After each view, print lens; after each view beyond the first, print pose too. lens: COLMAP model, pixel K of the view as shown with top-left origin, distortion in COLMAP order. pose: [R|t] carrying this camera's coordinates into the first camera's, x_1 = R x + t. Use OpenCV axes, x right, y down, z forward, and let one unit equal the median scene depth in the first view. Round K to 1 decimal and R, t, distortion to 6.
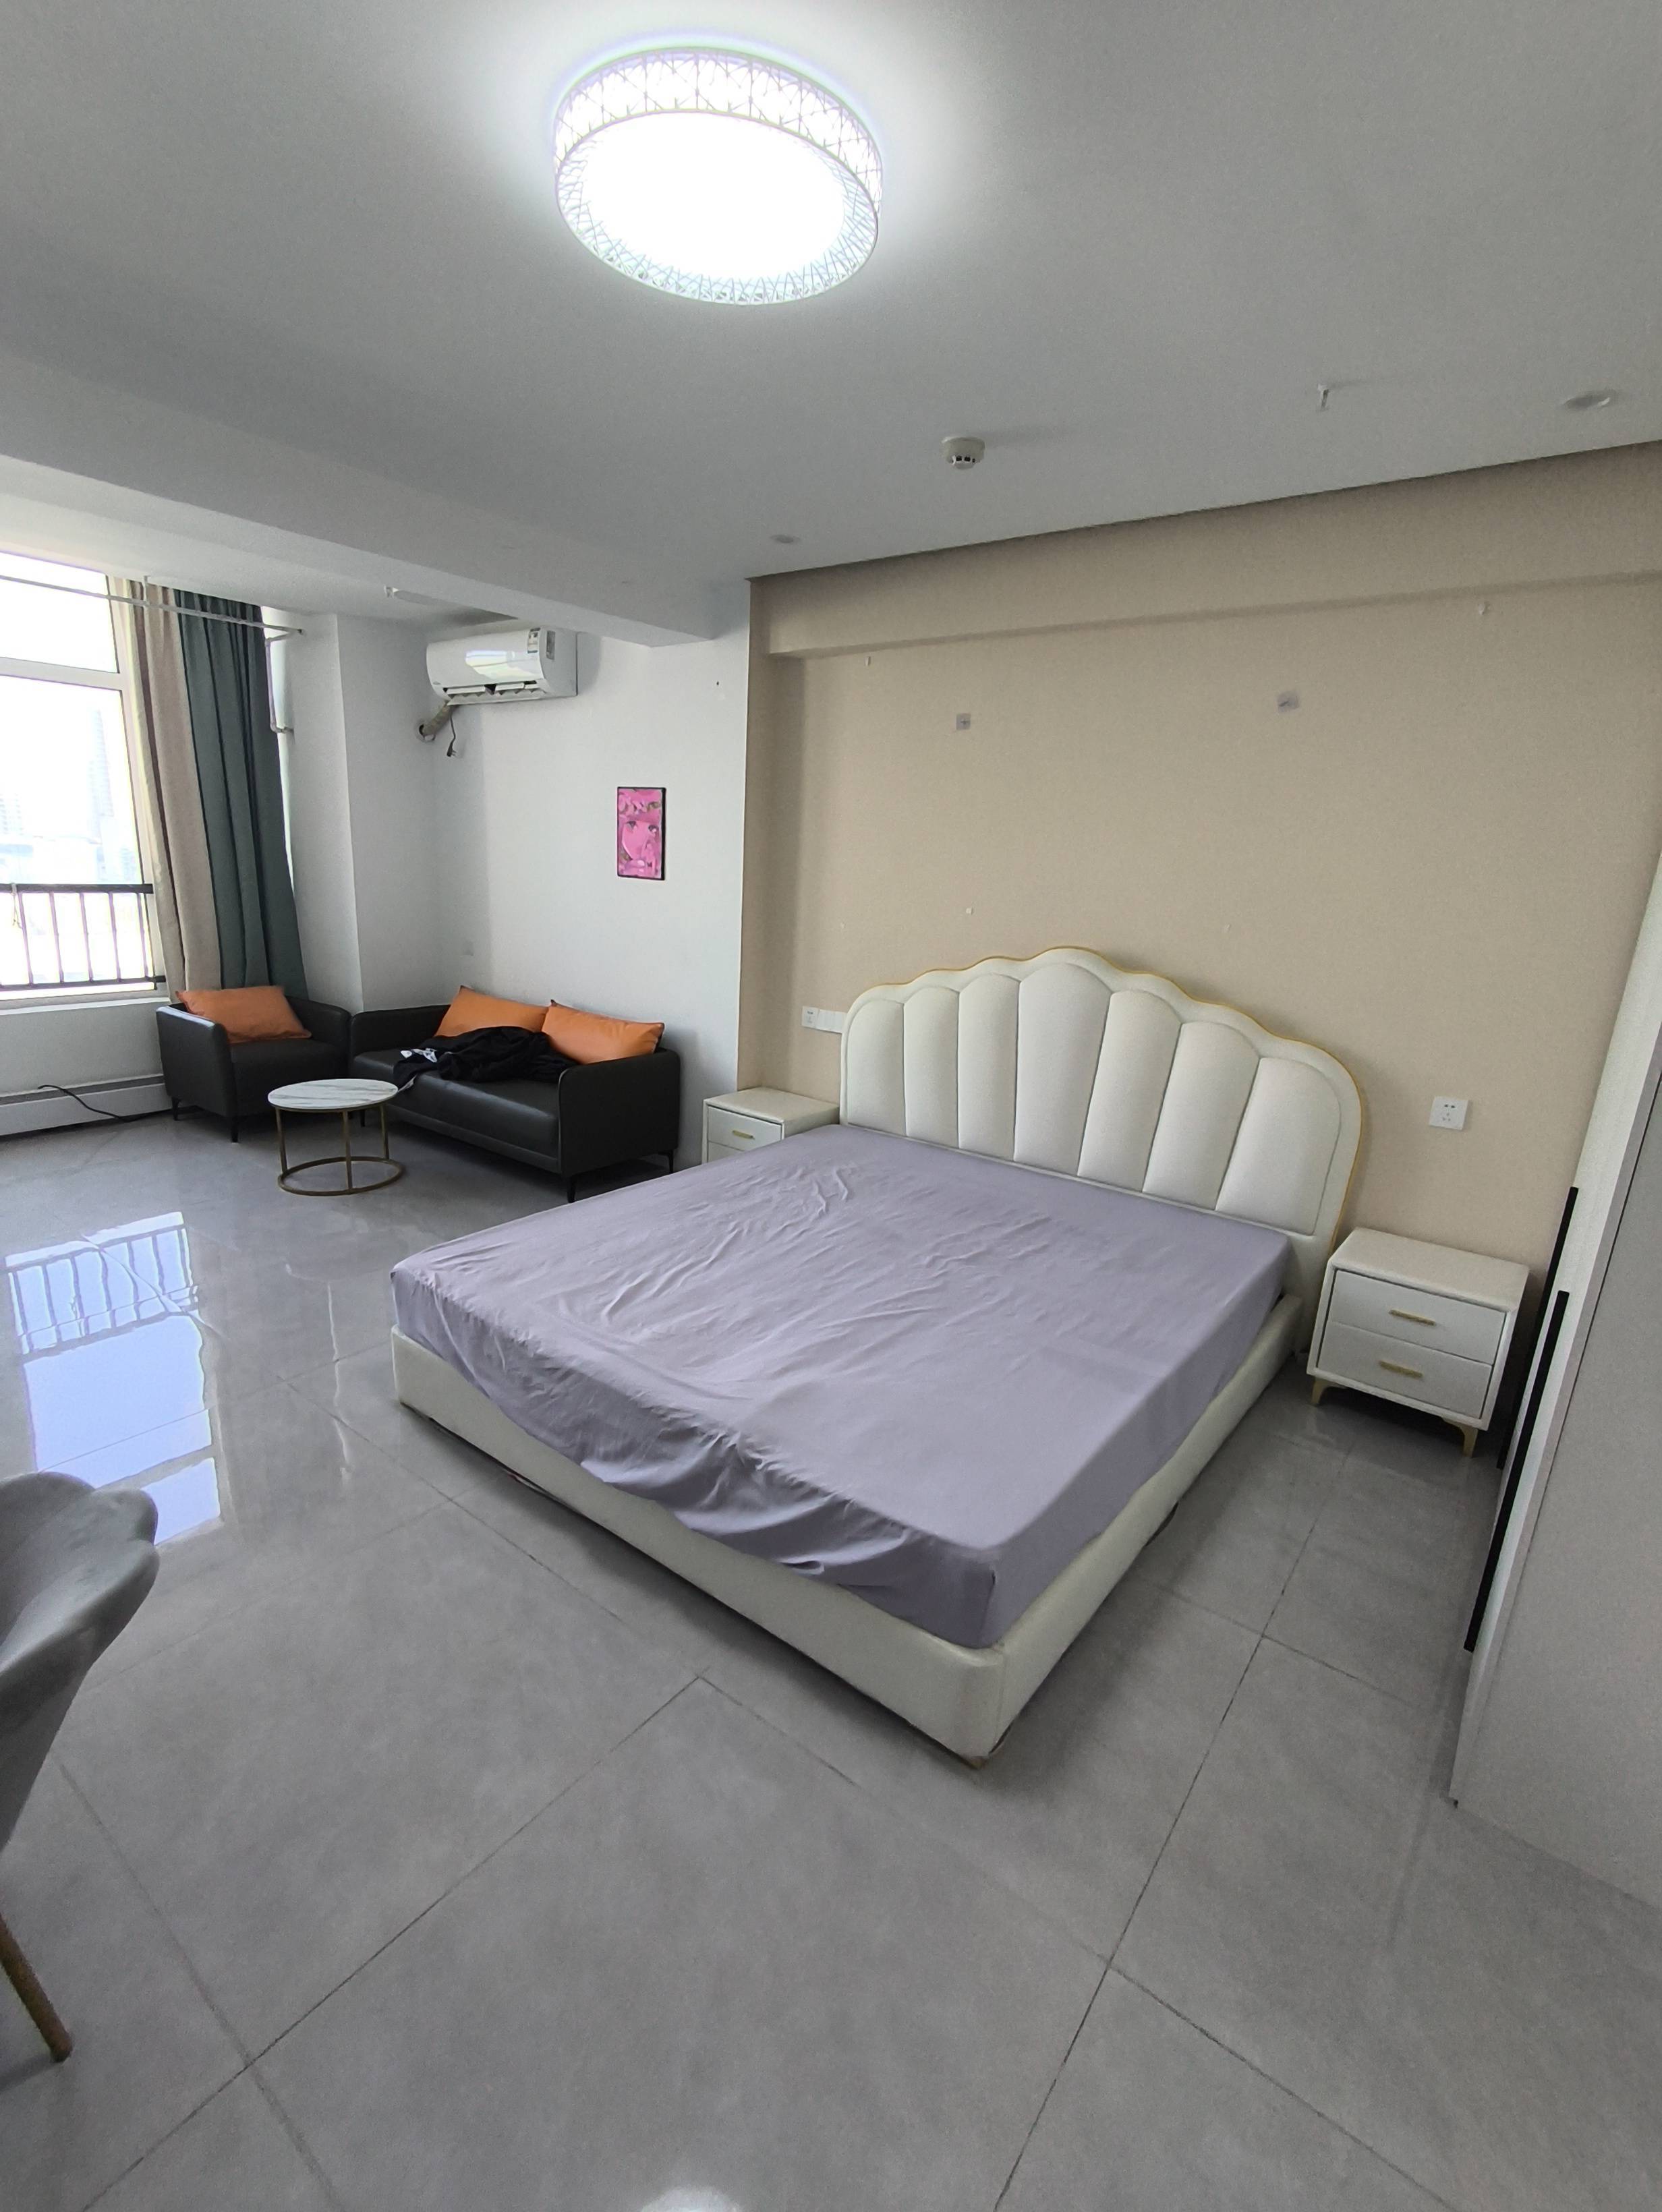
lens RADIAL K [[1004.4, 0, 834.8], [0, 1004.4, 1117.8], [0, 0, 1]] dist [-0.001987, -0.000130]
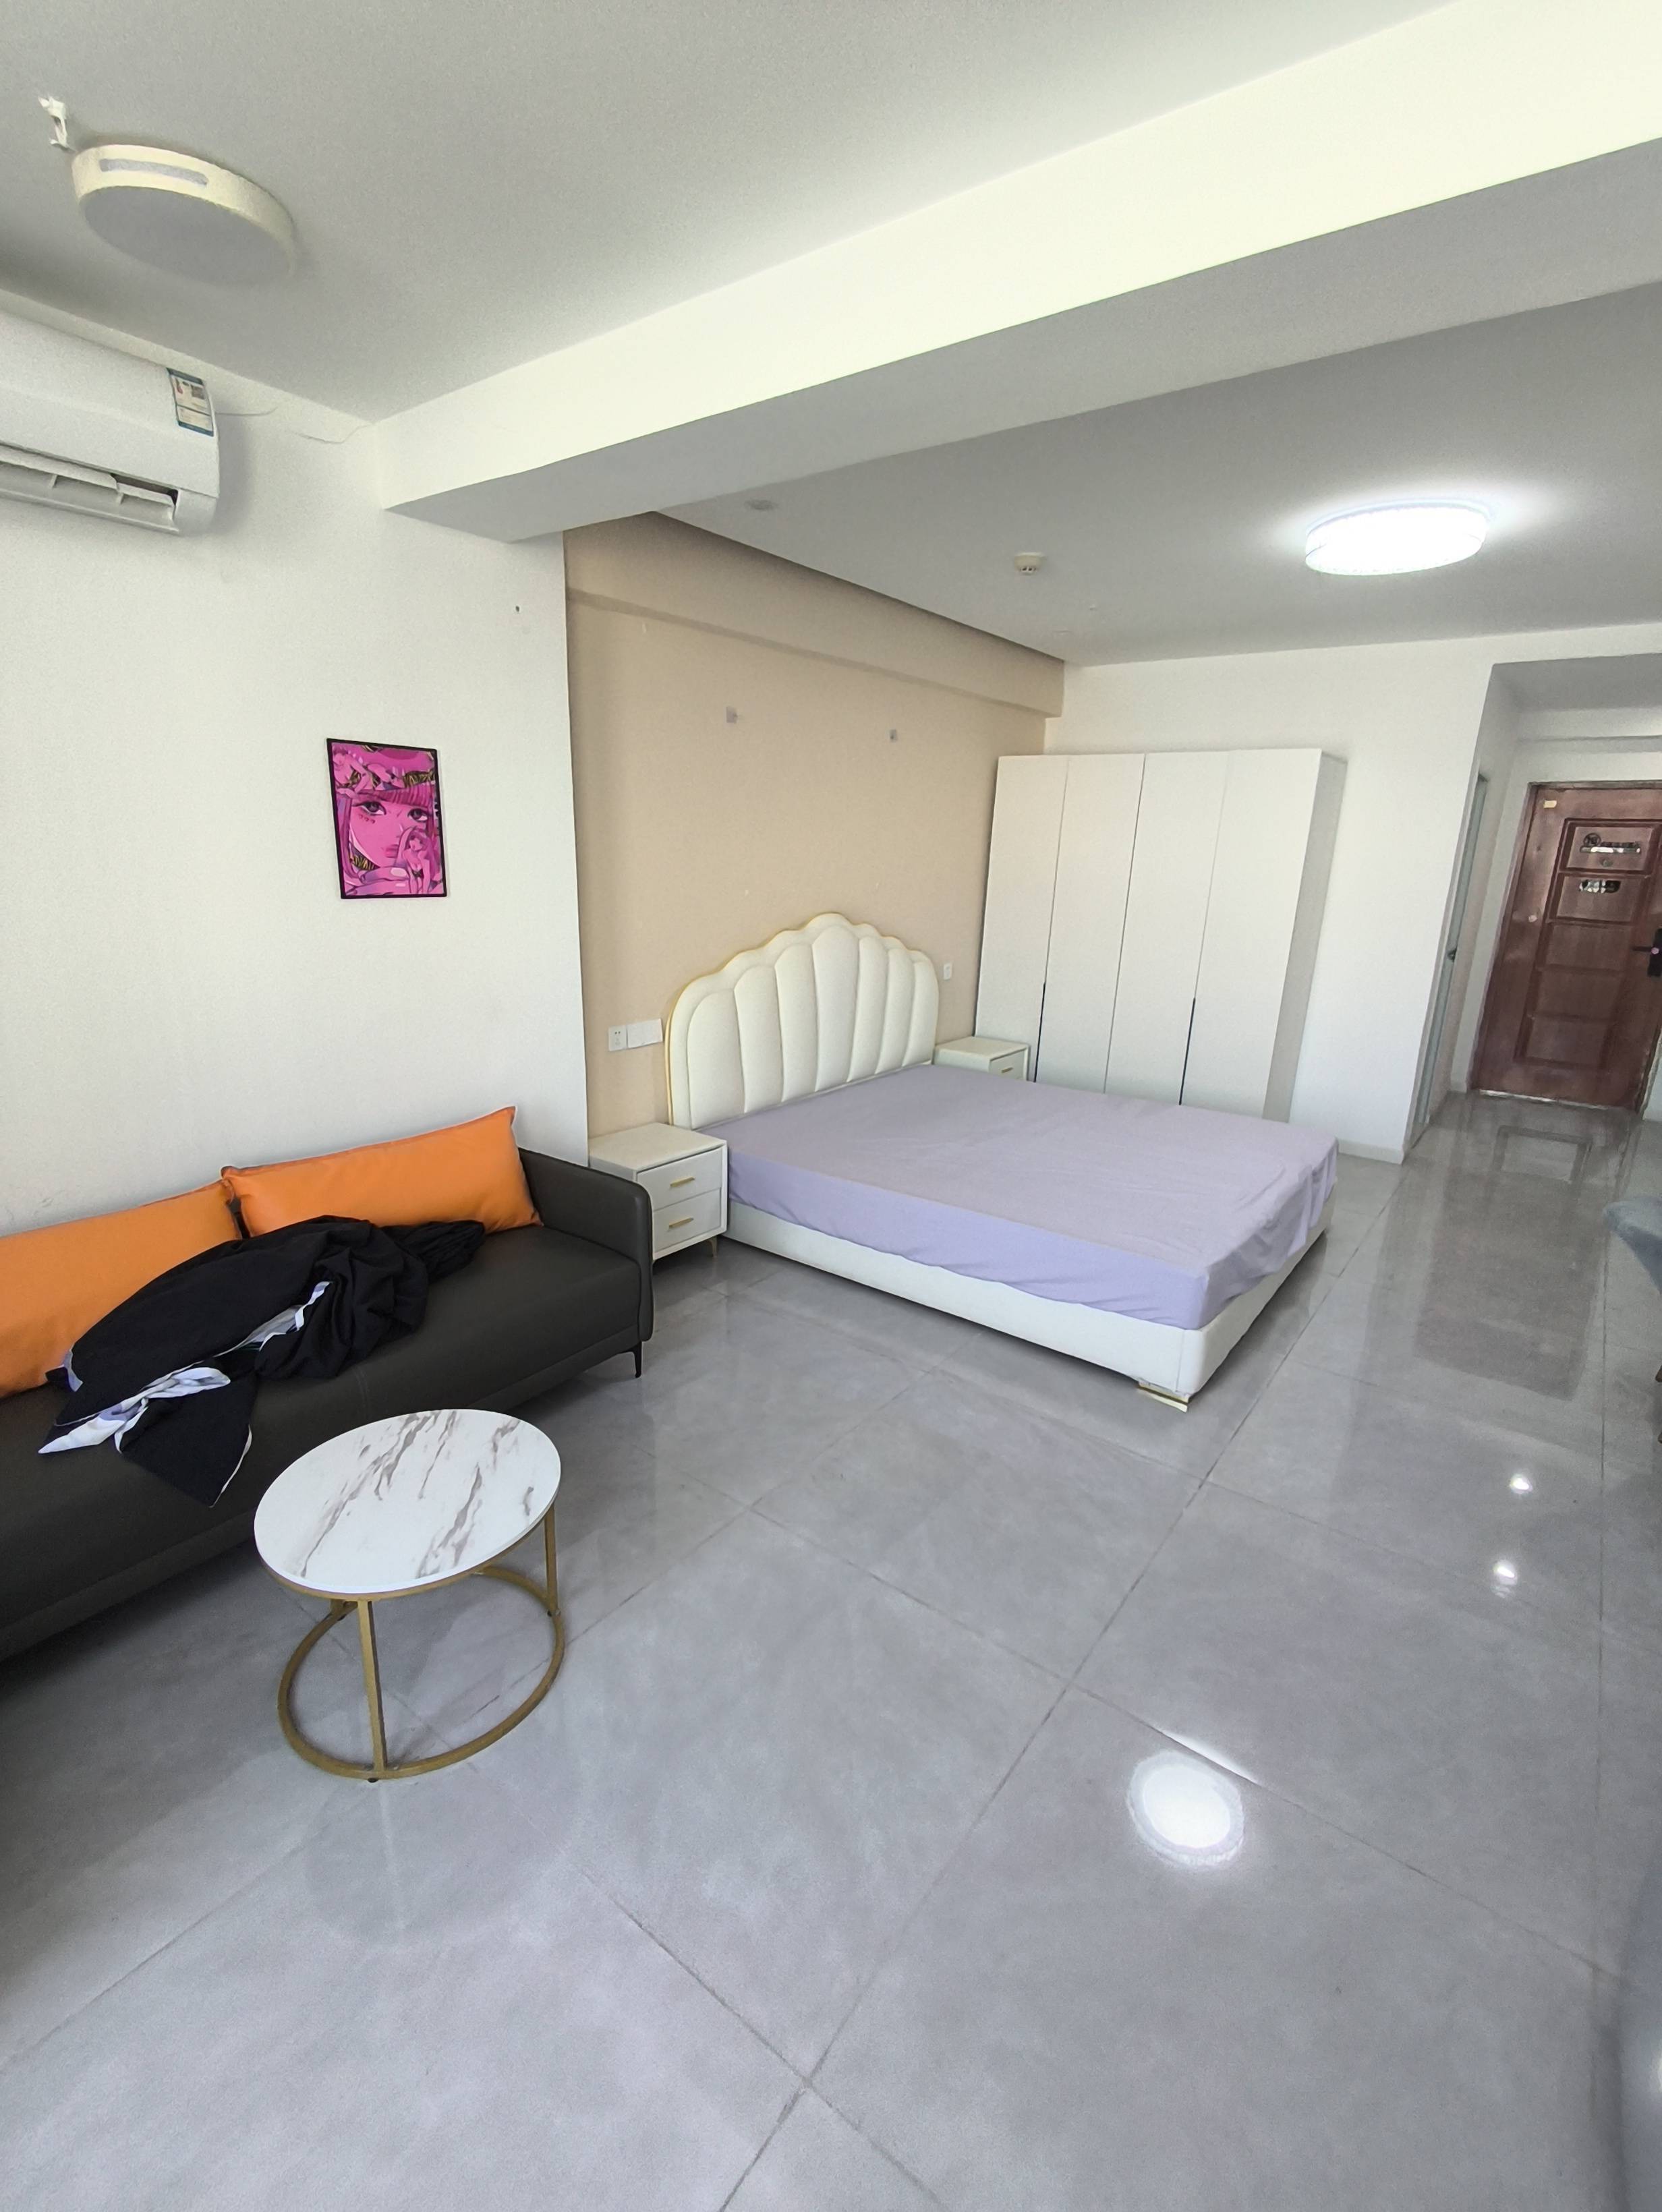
lens RADIAL K [[1004.4, 0, 829.7], [0, 1004.4, 1108.2], [0, 0, 1]] dist [-0.001987, -0.000130]
pose [[0.004055, -0.306425, 0.951886, -0.818202], [0.229532, 0.926764, 0.297360, -0.246414], [-0.973293, 0.217282, 0.074092, 0.748669]]
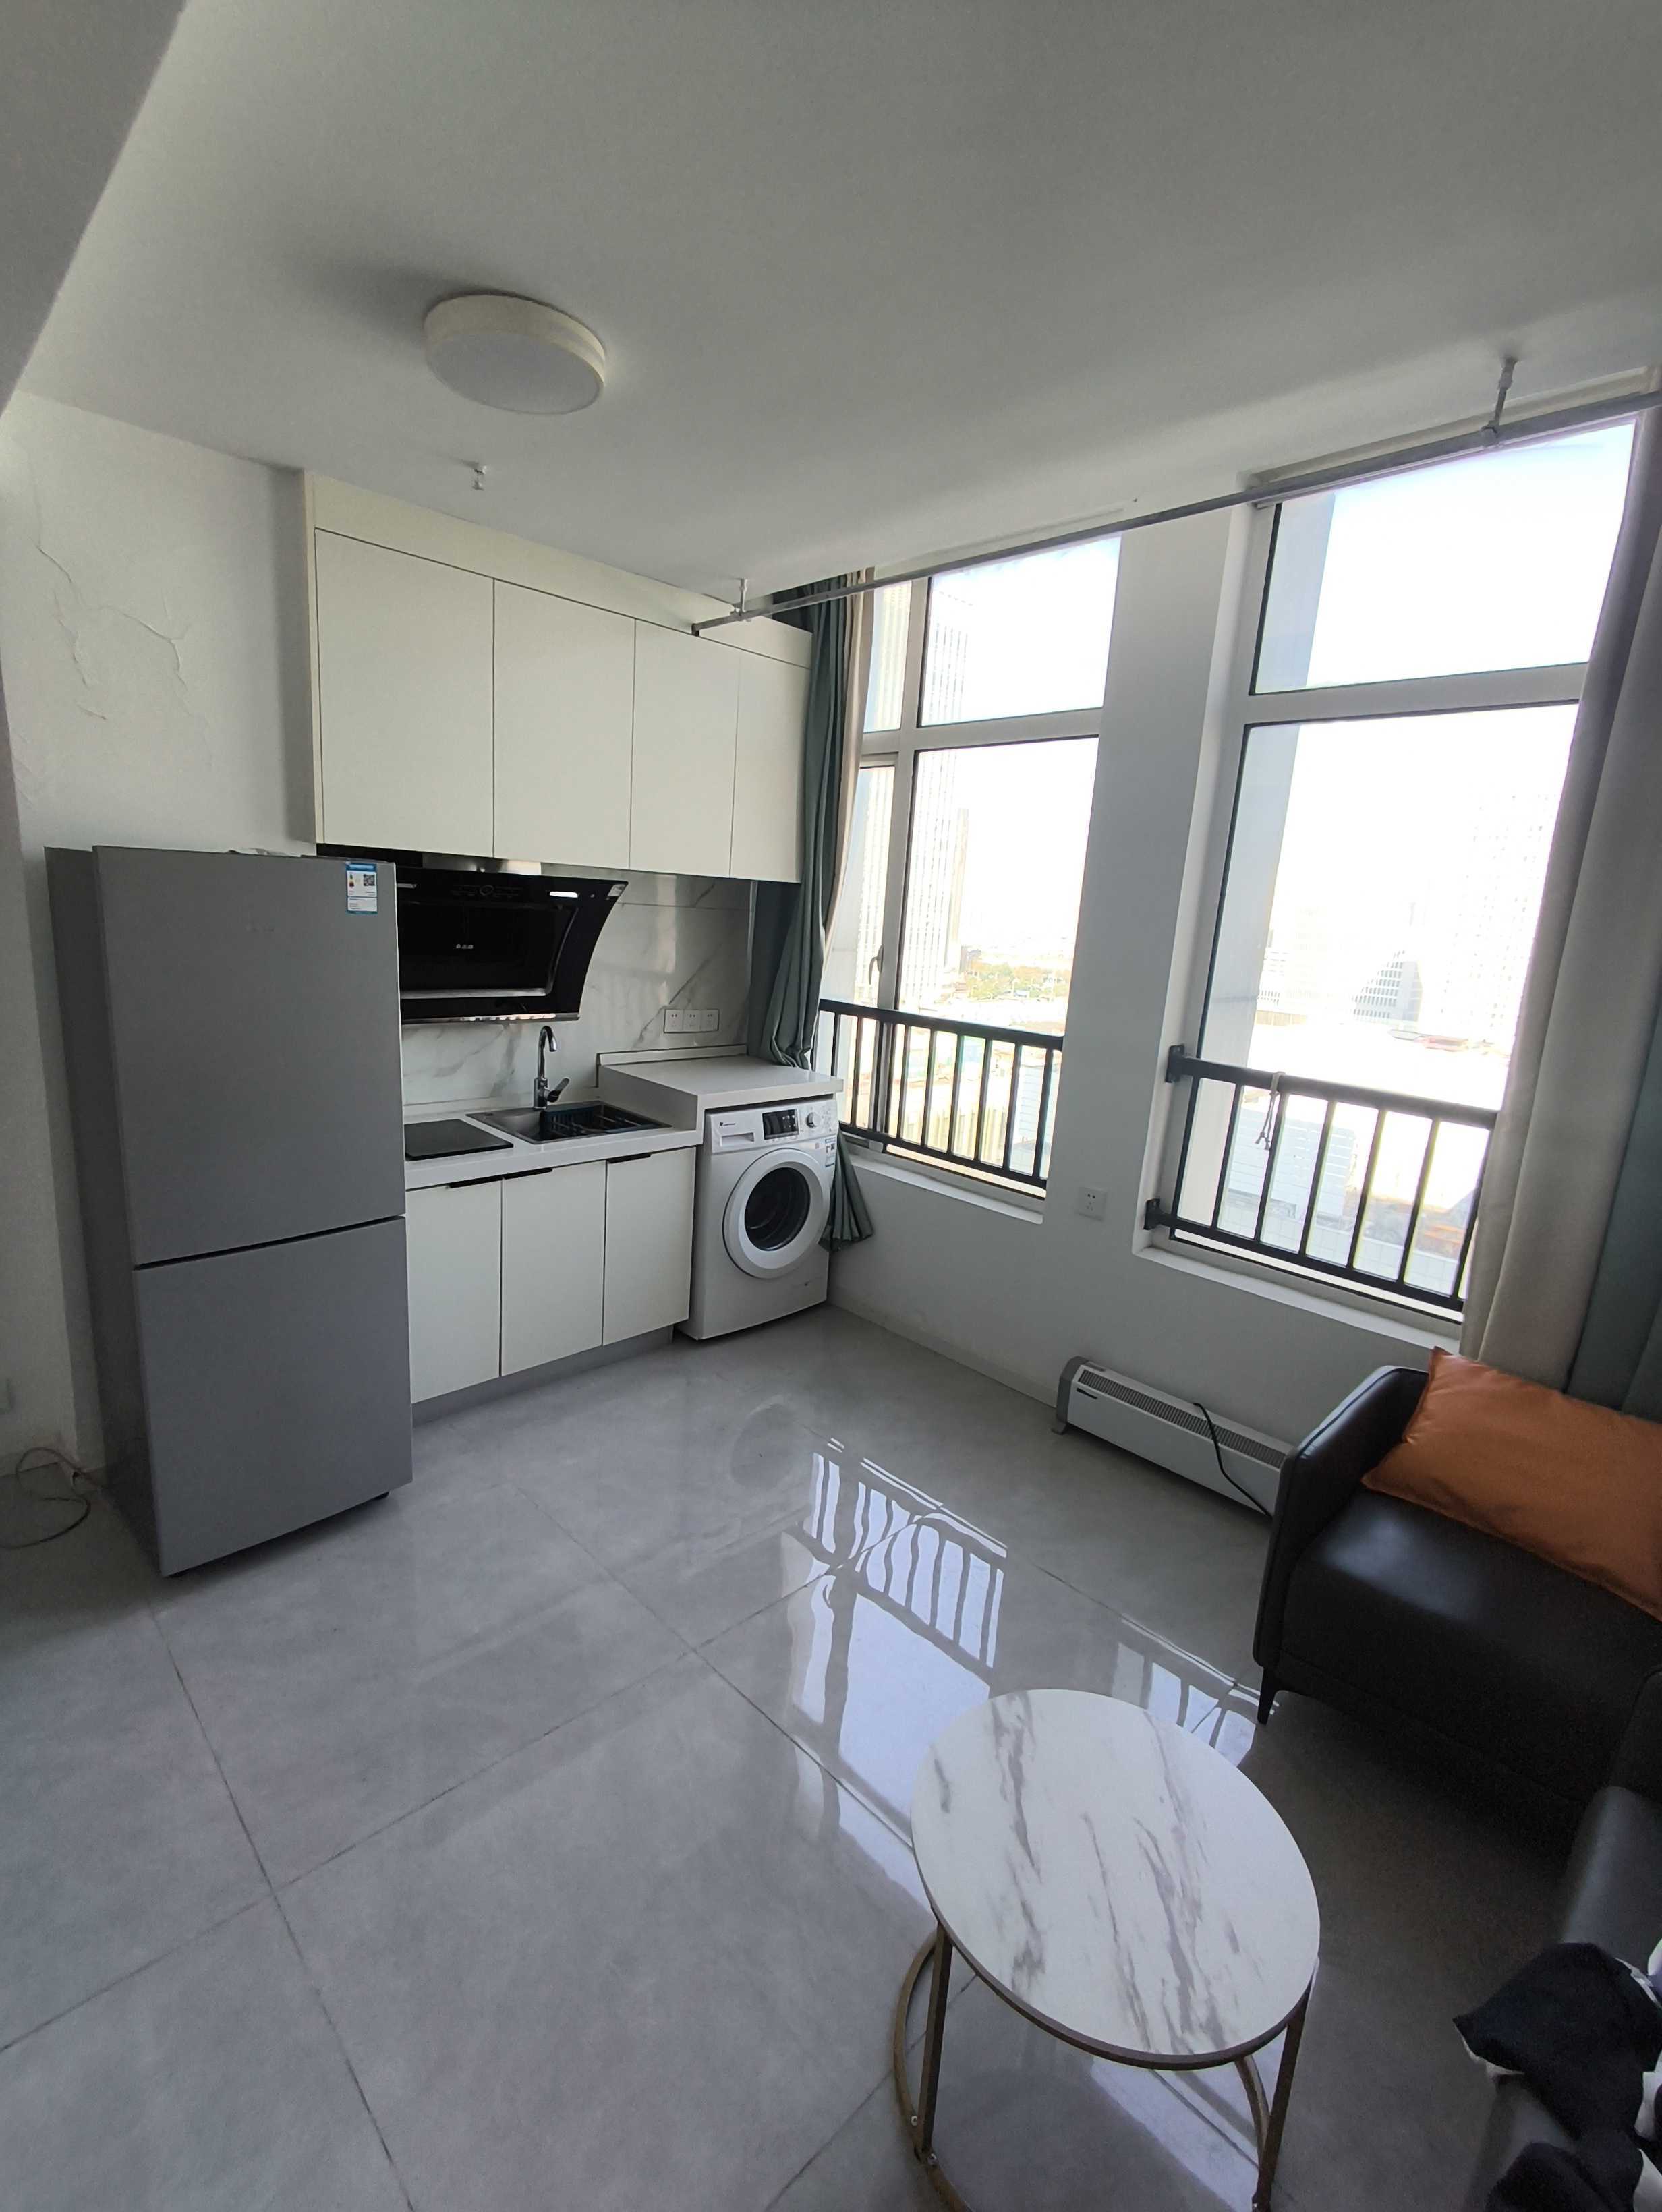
lens RADIAL K [[1004.4, 0, 831.5], [0, 1004.4, 1104.4], [0, 0, 1]] dist [-0.001987, -0.000130]
pose [[-0.151279, 0.141451, -0.978318, -0.215416], [-0.319030, 0.929759, 0.183762, -0.249289], [0.935593, 0.339912, -0.095526, 0.855218]]
